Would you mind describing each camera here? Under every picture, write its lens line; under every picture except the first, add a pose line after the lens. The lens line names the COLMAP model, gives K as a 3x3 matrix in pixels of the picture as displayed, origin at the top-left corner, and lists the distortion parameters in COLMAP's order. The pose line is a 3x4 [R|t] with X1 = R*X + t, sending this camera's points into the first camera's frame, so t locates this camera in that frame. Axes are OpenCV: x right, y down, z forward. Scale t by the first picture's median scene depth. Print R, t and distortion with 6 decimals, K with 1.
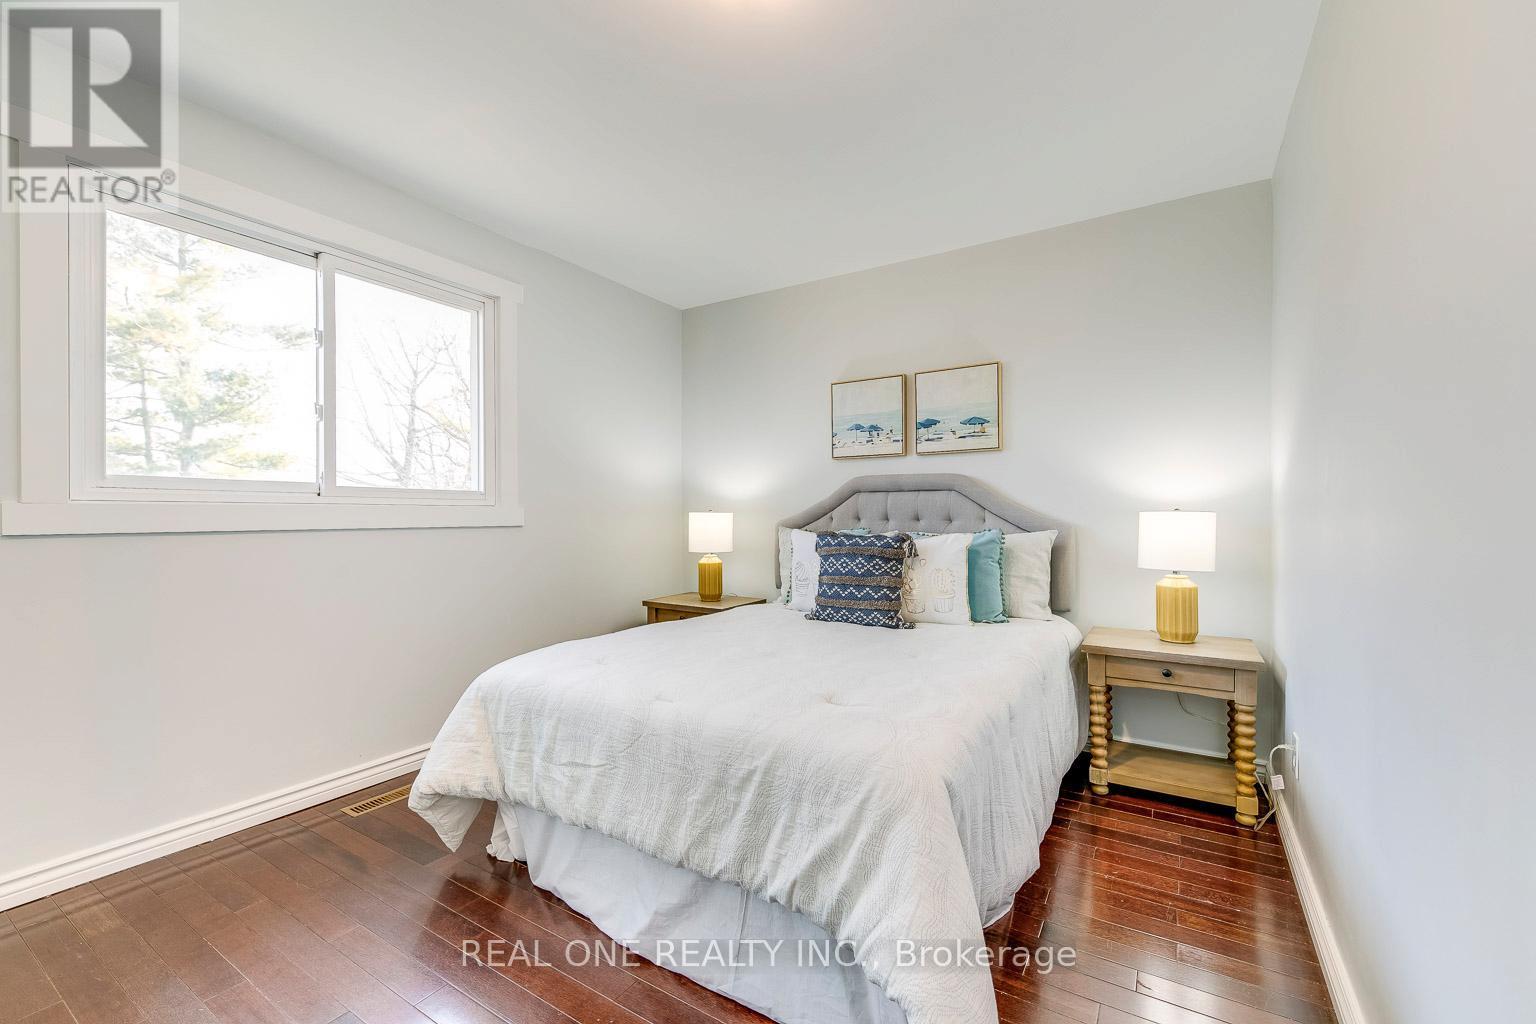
lens RADIAL K [[644.4, 0, 775.7], [0, 644.4, 510.3], [0, 0, 1]] dist [0.010522, -0.005543]
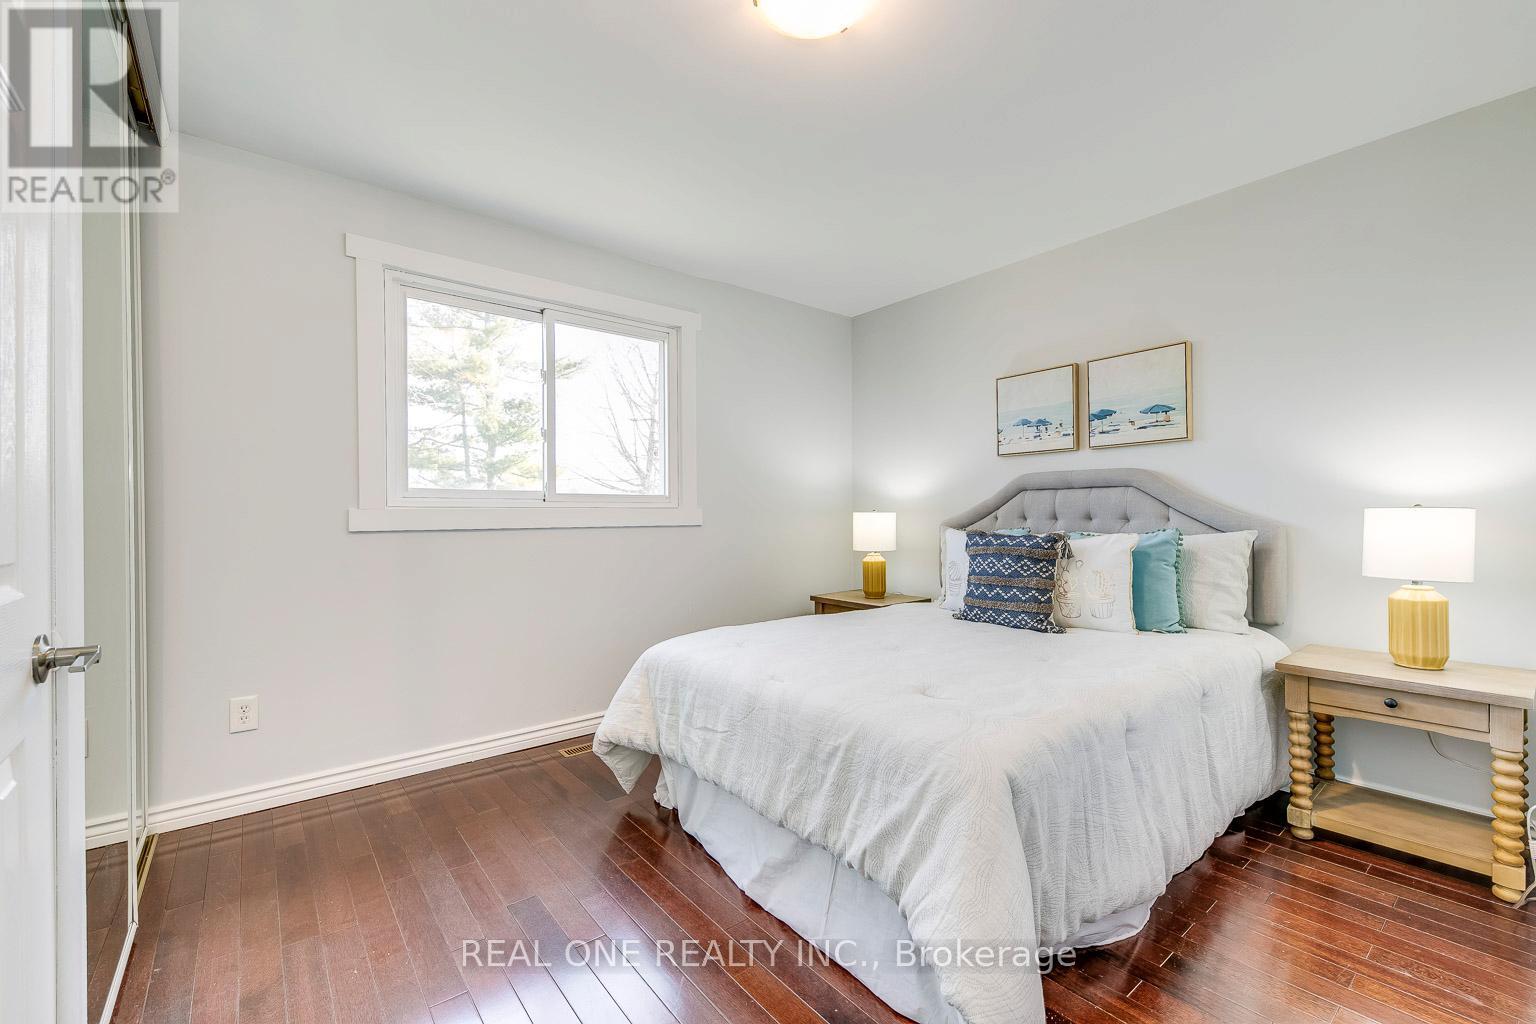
lens RADIAL K [[644.4, 0, 771.7], [0, 644.4, 510.7], [0, 0, 1]] dist [0.010522, -0.005543]
pose [[0.944435, -0.007029, -0.328622, 0.124058], [0.007247, 0.999974, -0.000561, -0.000095], [0.328617, -0.001852, 0.944461, -0.042070]]
